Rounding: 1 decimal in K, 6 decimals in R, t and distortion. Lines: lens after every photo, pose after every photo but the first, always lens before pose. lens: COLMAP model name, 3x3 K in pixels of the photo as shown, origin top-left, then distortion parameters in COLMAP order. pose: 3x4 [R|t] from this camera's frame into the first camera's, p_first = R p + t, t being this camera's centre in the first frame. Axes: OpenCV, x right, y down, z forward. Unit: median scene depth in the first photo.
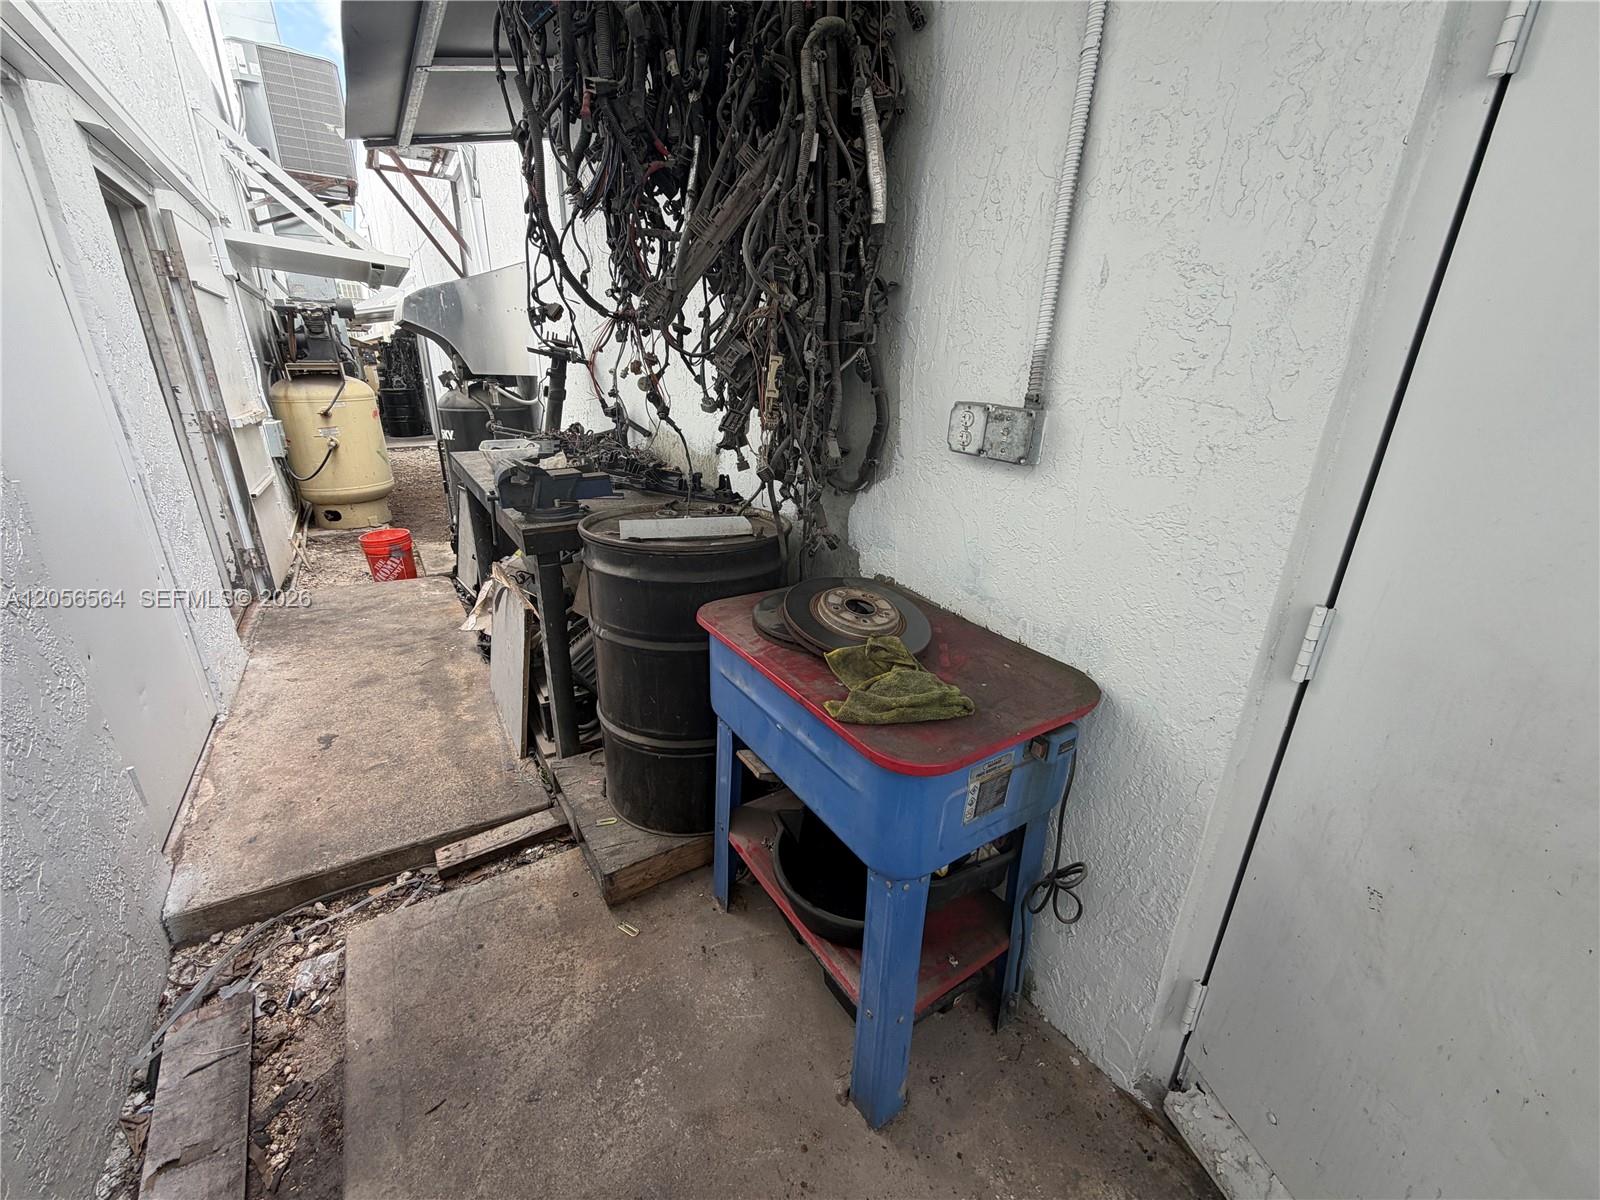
lens RADIAL K [[636.6, 0, 796.3], [0, 636.6, 601.3], [0, 0, 1]] dist [-0.000396, 0.000138]
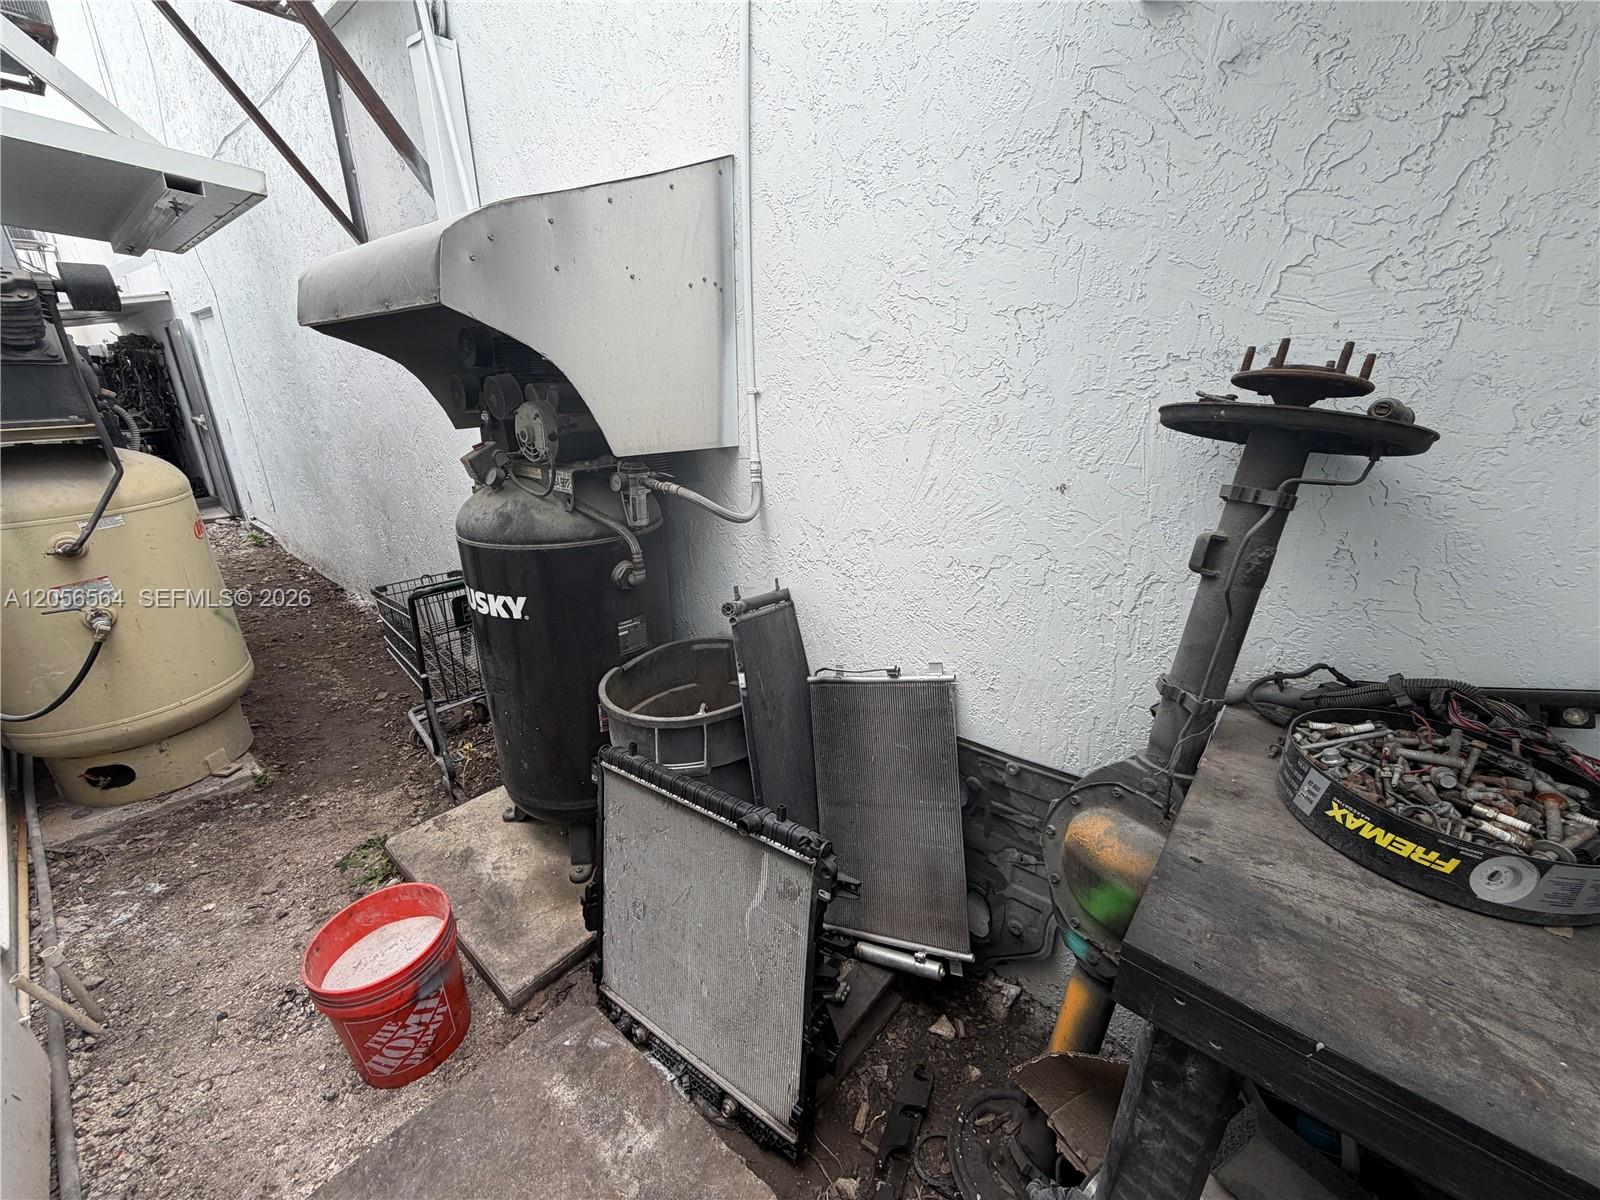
lens RADIAL K [[636.6, 0, 796.3], [0, 636.6, 601.3], [0, 0, 1]] dist [-0.000396, 0.000138]
pose [[0.958543, -0.114438, 0.260958, -0.411609], [0.115437, 0.993248, 0.011547, -0.214543], [-0.260518, 0.019056, 0.965281, 0.498998]]
